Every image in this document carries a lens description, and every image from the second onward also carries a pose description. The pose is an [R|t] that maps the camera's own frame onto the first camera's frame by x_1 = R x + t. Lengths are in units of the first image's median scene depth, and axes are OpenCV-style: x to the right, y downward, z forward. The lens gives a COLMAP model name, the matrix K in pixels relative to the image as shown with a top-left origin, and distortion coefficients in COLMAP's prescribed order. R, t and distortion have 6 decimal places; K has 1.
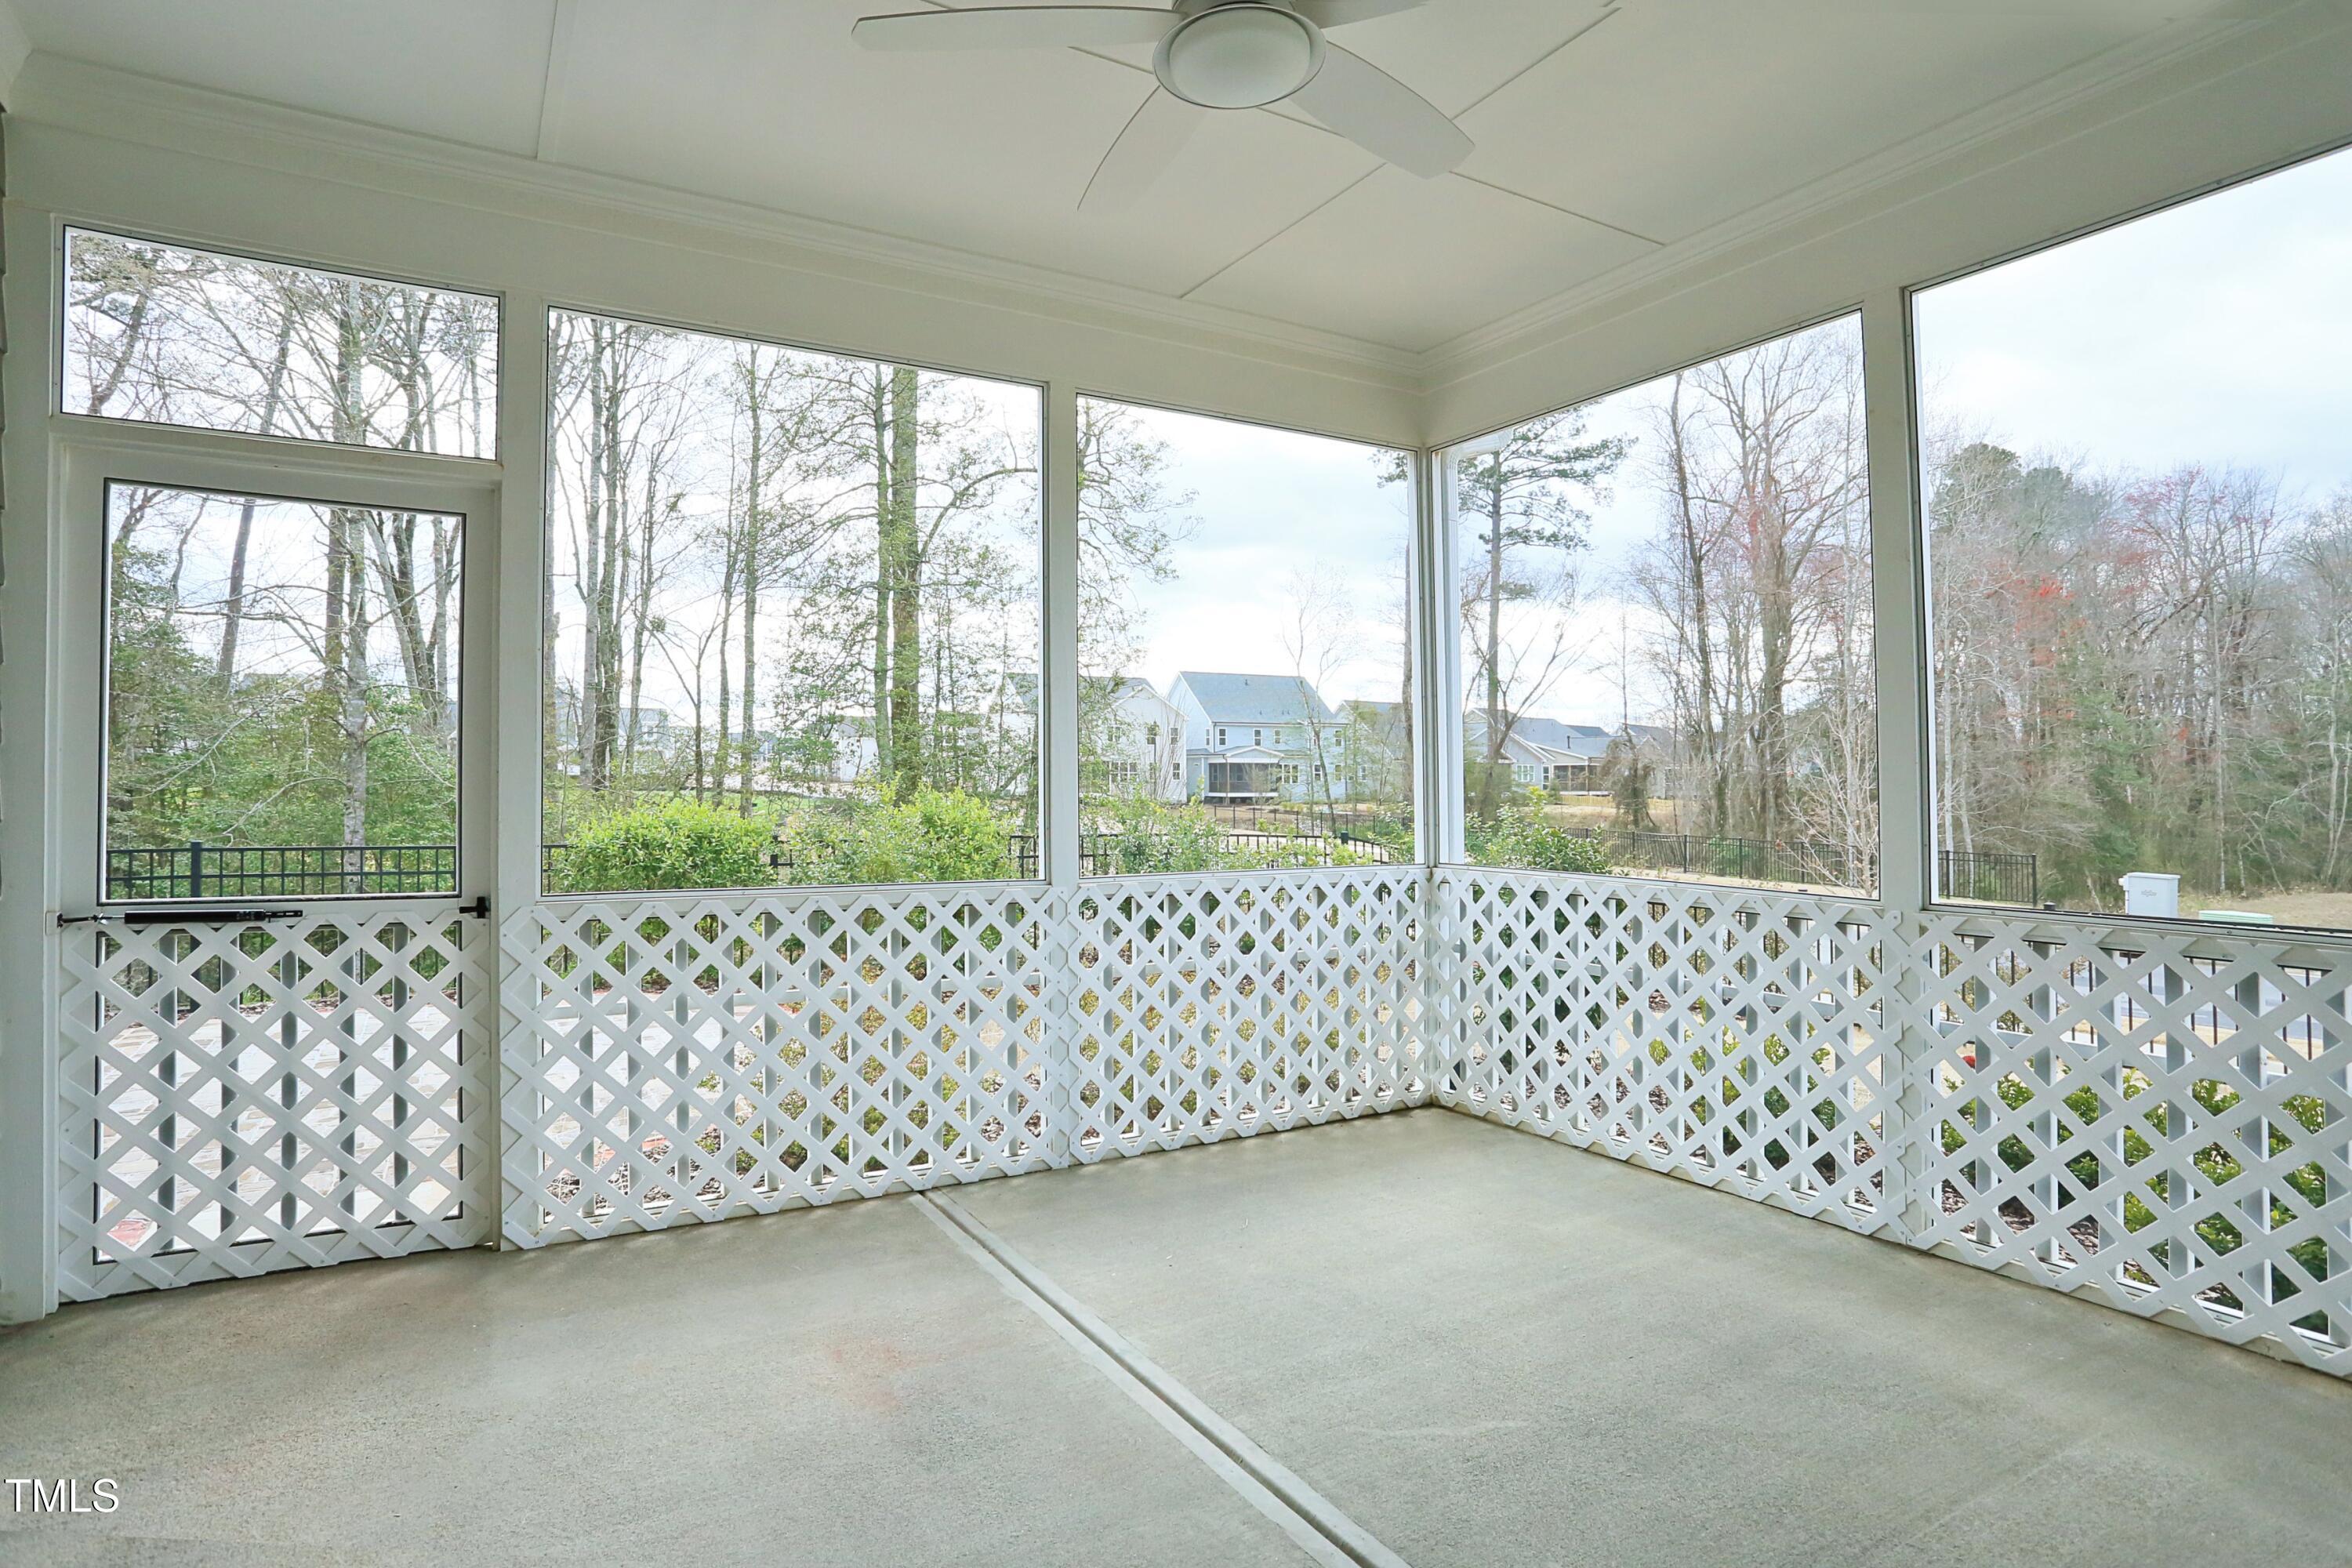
lens RADIAL K [[1243.4, 0, 1176.0], [0, 1243.4, 784.0], [0, 0, 1]] dist [-0.030330, 0.000529]
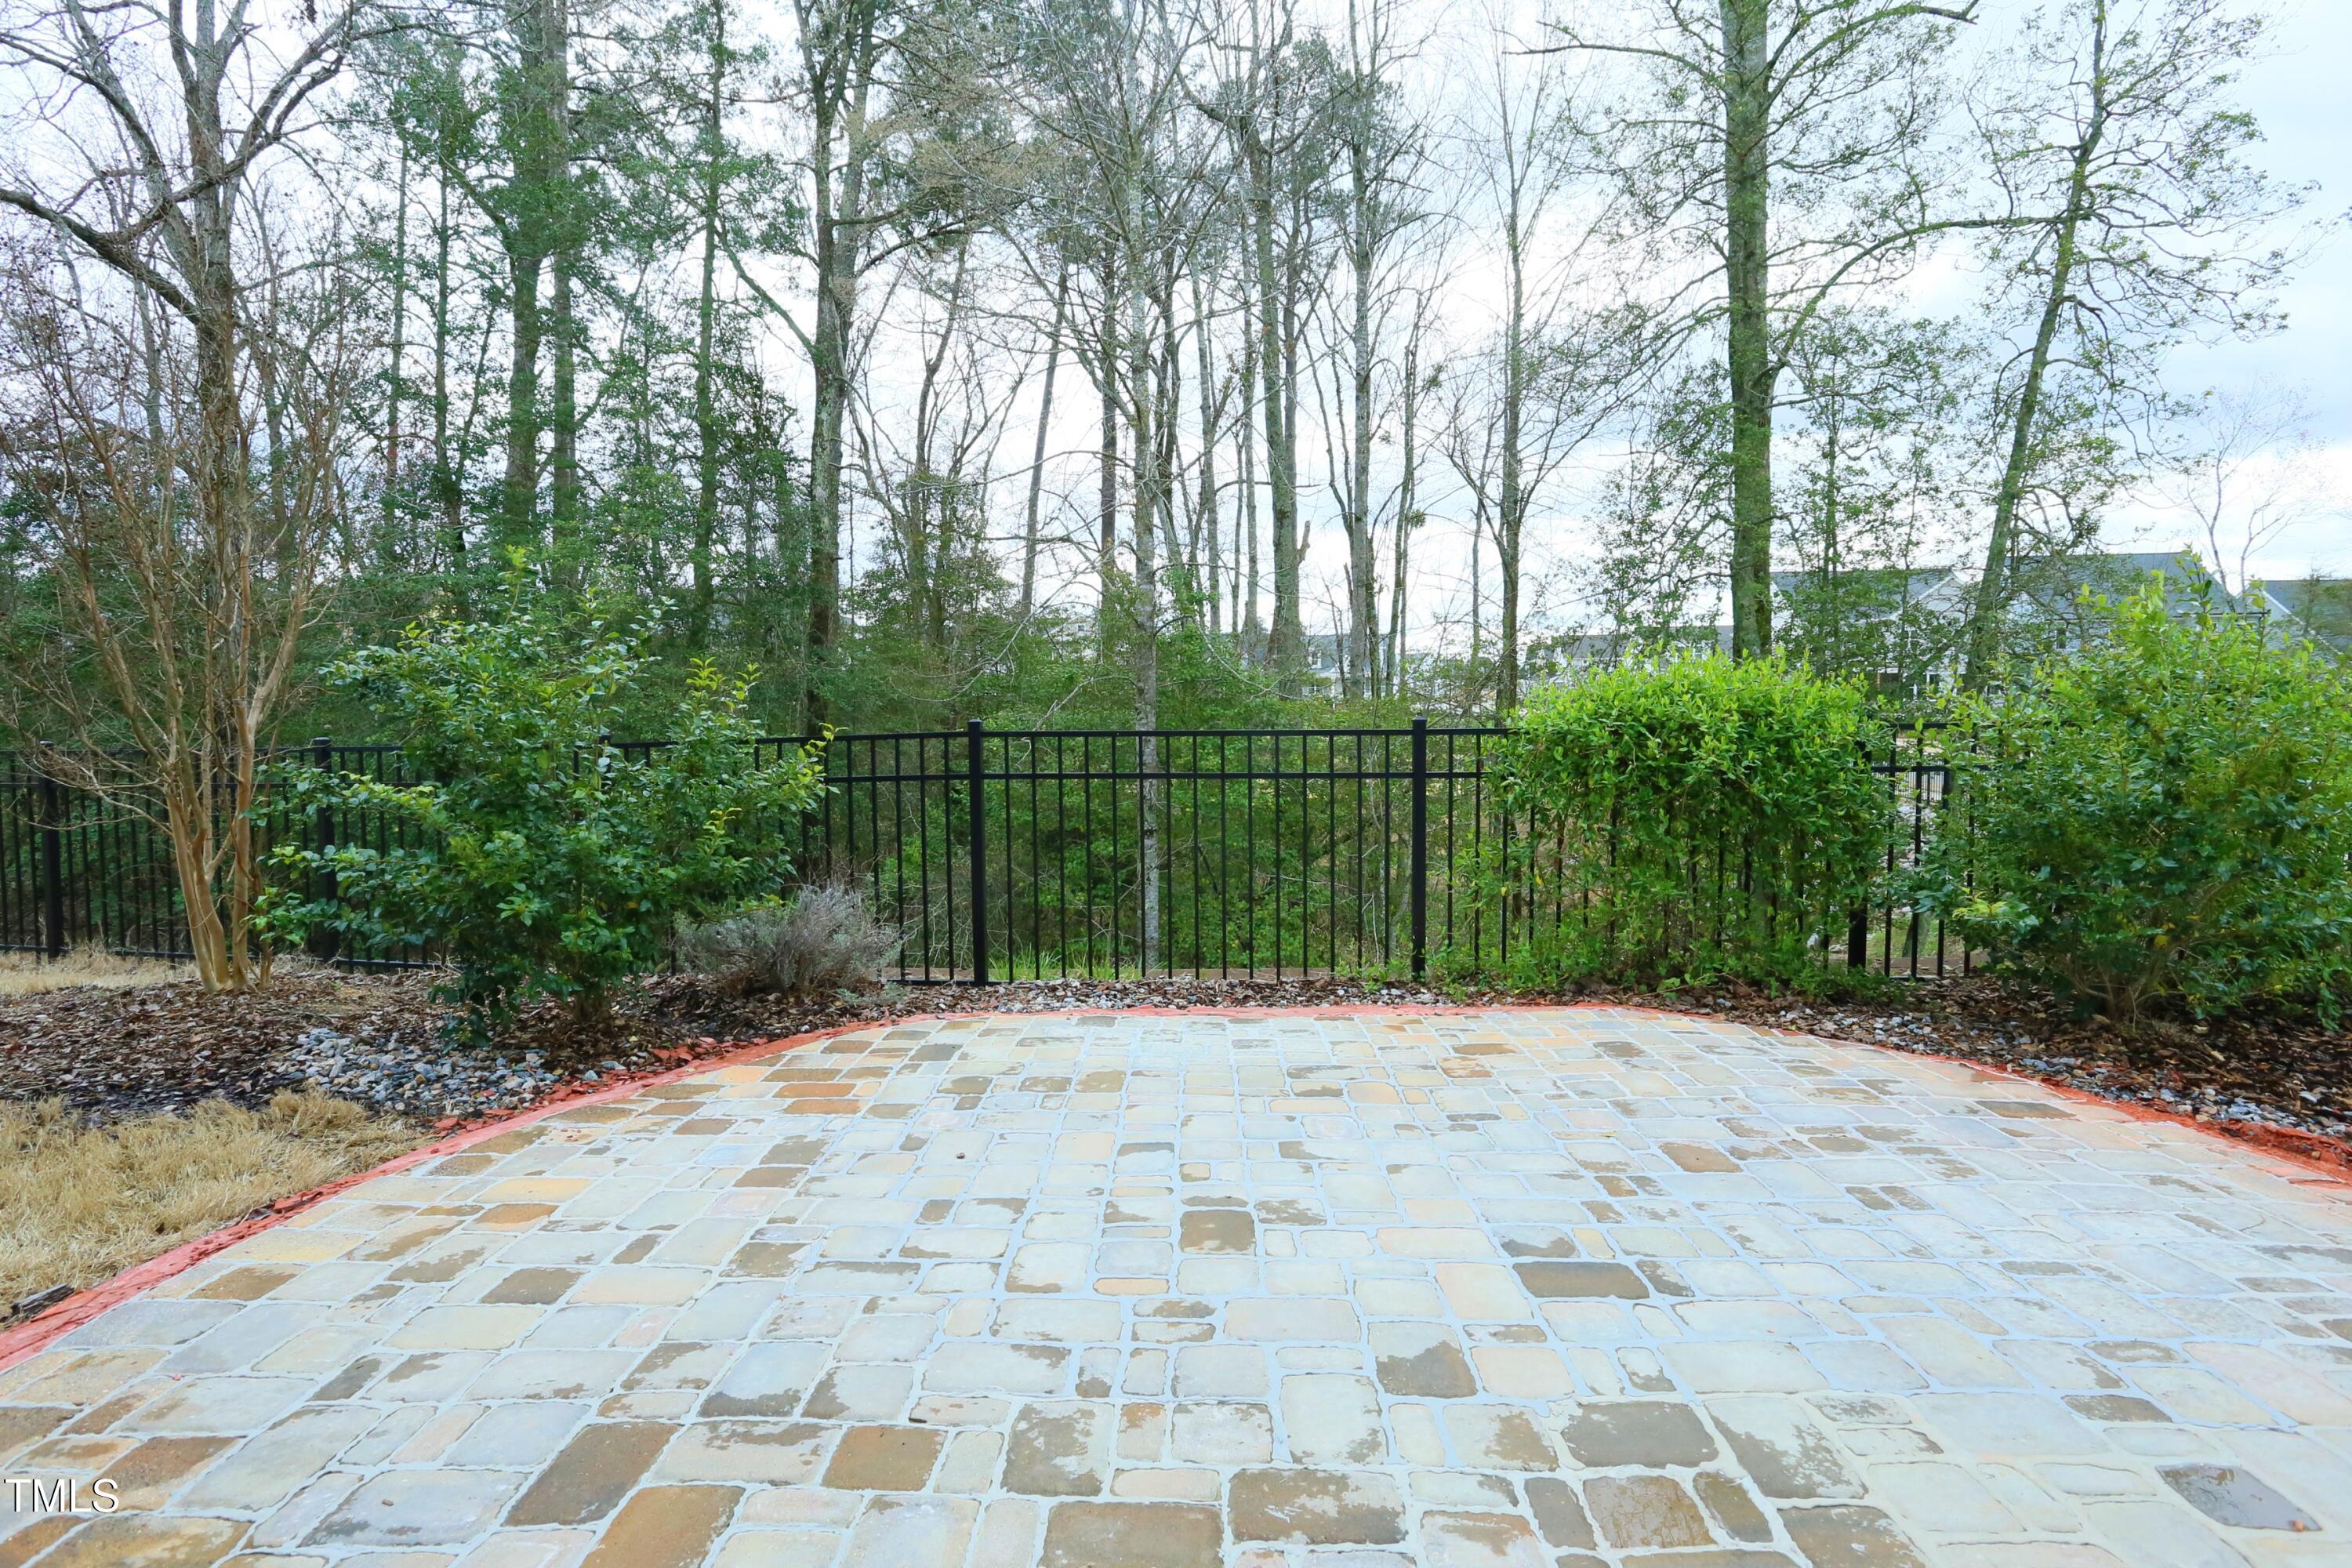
lens RADIAL K [[1143.7, 0, 1176.0], [0, 1143.7, 784.0], [0, 0, 1]] dist [-0.032423, 0.000815]
pose [[0.858989, 0.019187, -0.511635, -0.141785], [0.011223, 0.998352, 0.056282, 0.017328], [0.511871, -0.054088, 0.857358, 0.187320]]
